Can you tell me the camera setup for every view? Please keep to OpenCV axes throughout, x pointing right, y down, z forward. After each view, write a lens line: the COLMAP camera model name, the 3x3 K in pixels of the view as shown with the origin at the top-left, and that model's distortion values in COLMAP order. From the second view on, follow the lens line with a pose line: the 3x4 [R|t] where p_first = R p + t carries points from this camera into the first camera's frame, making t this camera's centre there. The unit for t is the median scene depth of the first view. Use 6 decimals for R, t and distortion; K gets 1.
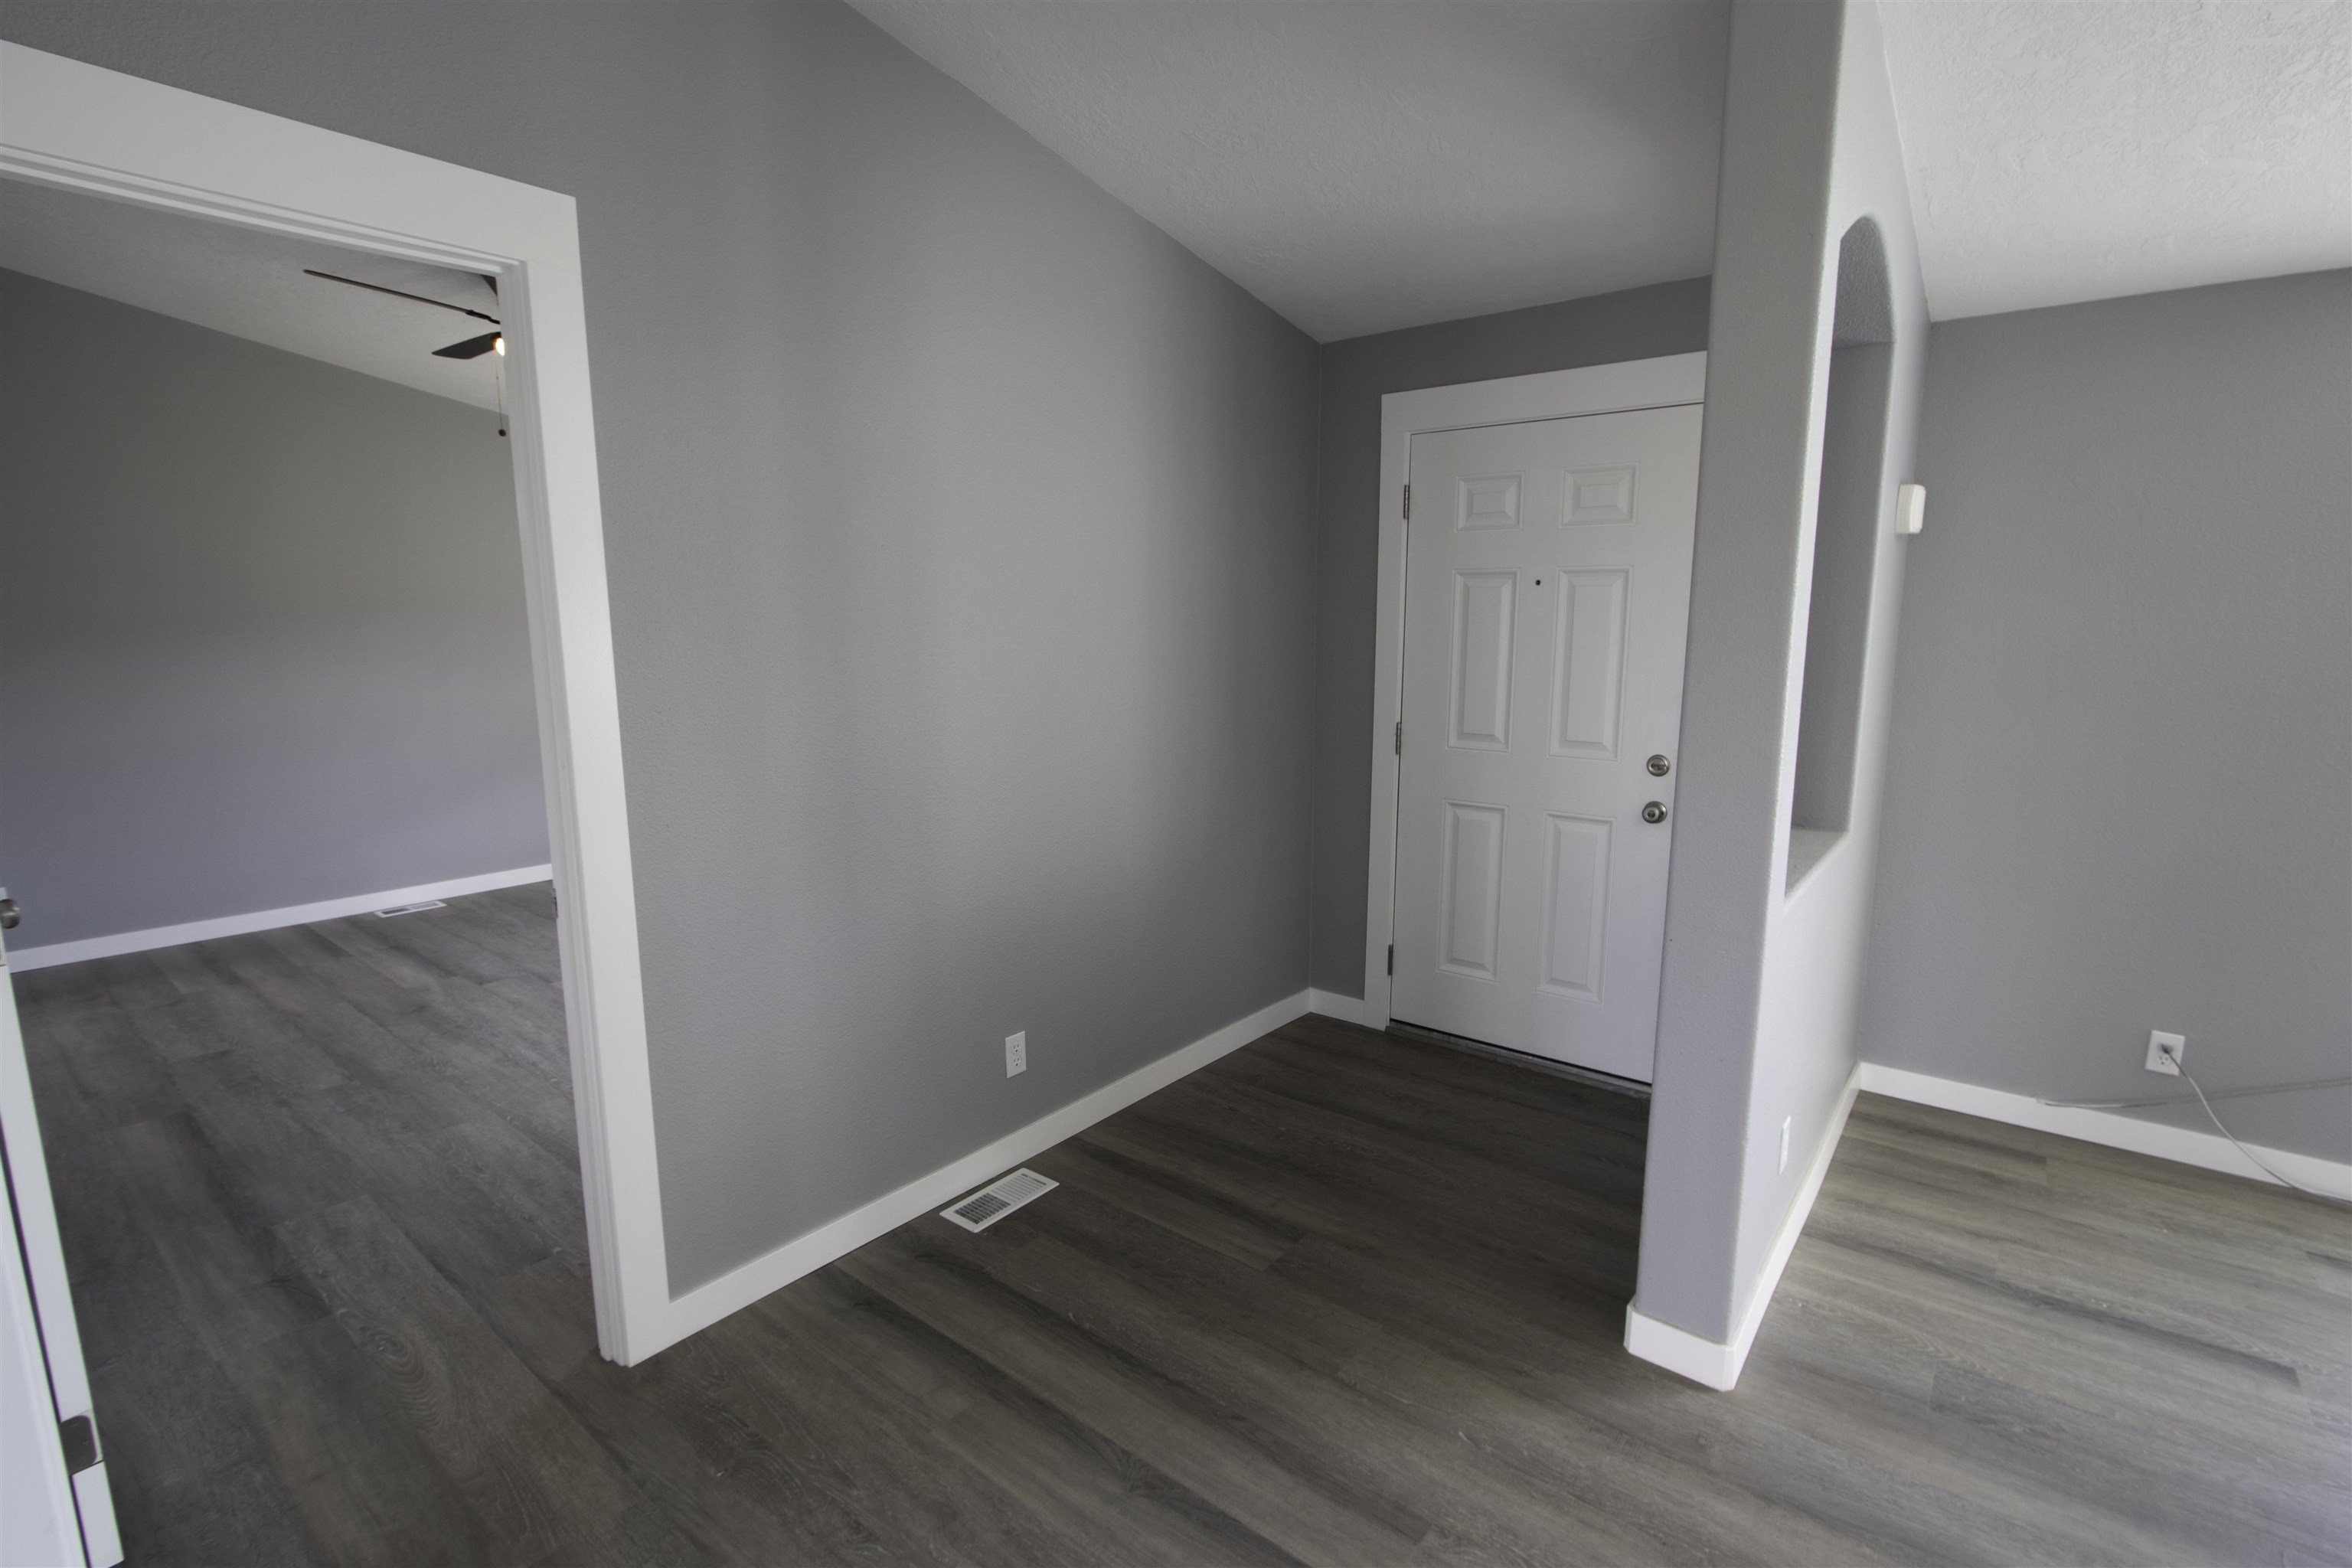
lens RADIAL K [[1083.4, 0, 1185.3], [0, 1083.4, 794.5], [0, 0, 1]] dist [-0.019225, 0.003160]
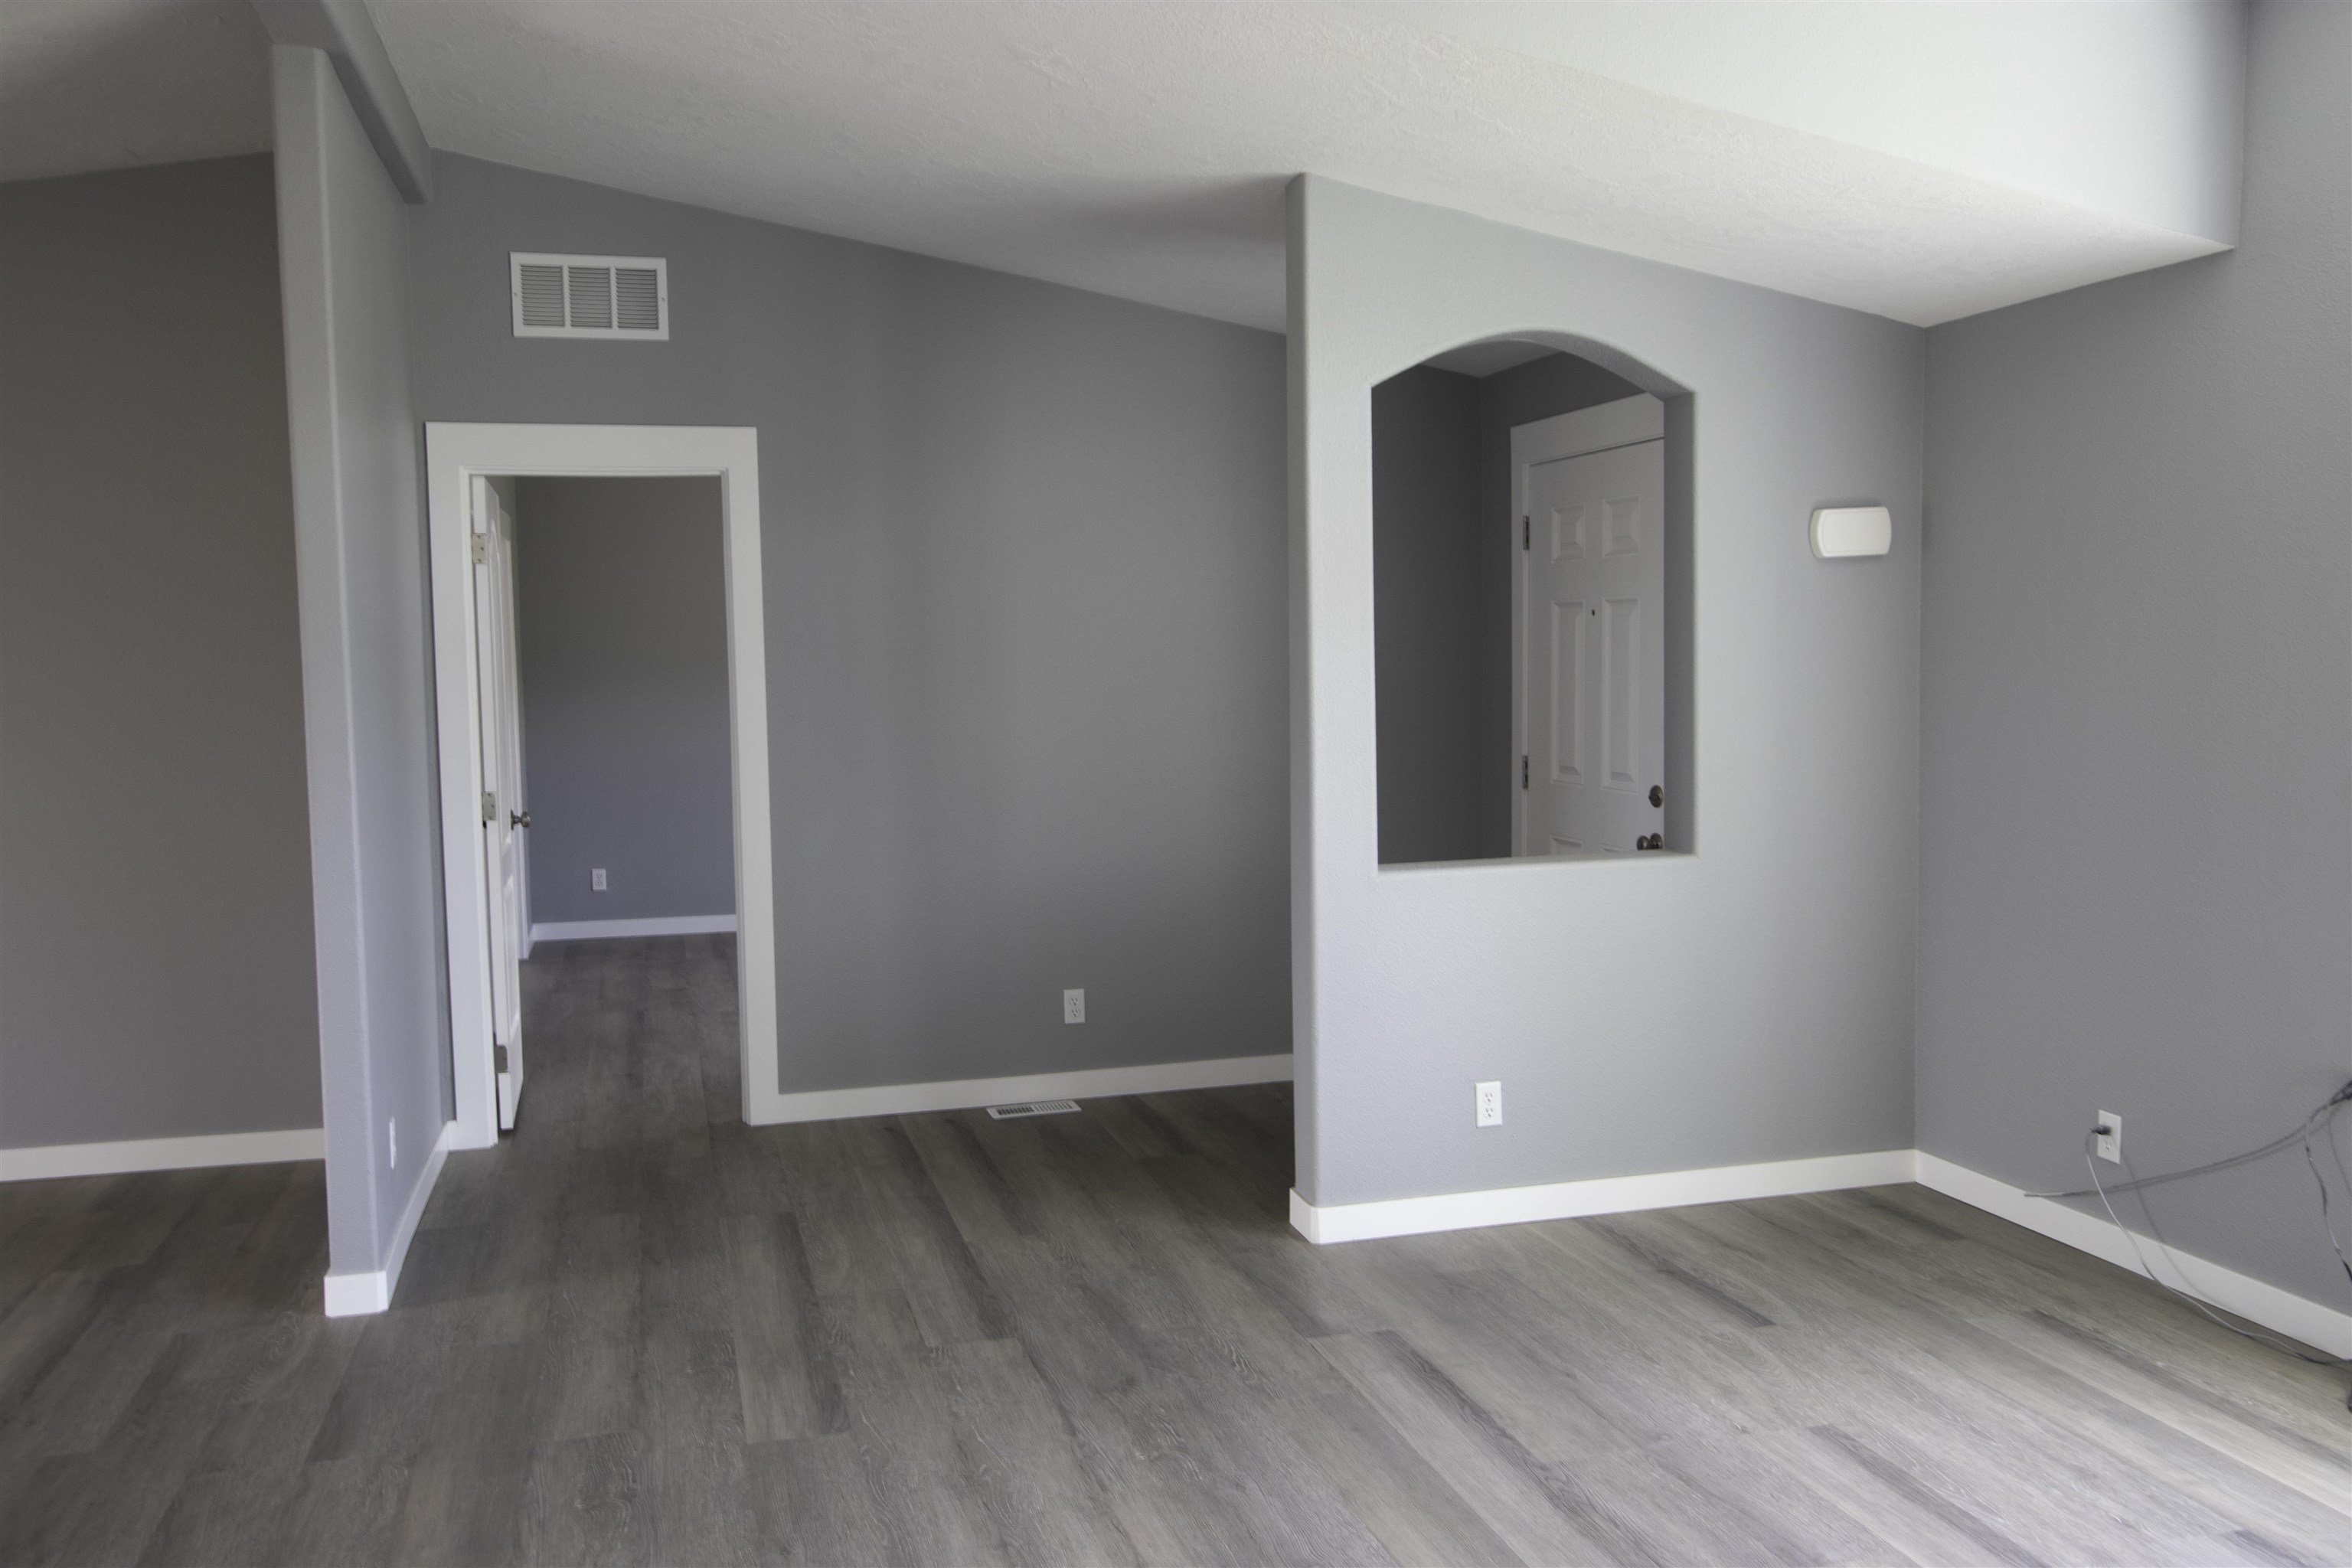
lens RADIAL K [[1894.1, 0, 1176.0], [0, 1894.1, 784.0], [0, 0, 1]] dist [0.003009, 0.000760]
pose [[0.812014, 0.027944, -0.582969, 1.236167], [-0.078450, 0.995014, -0.061578, 0.116421], [0.578342, 0.095737, 0.810158, -0.733723]]
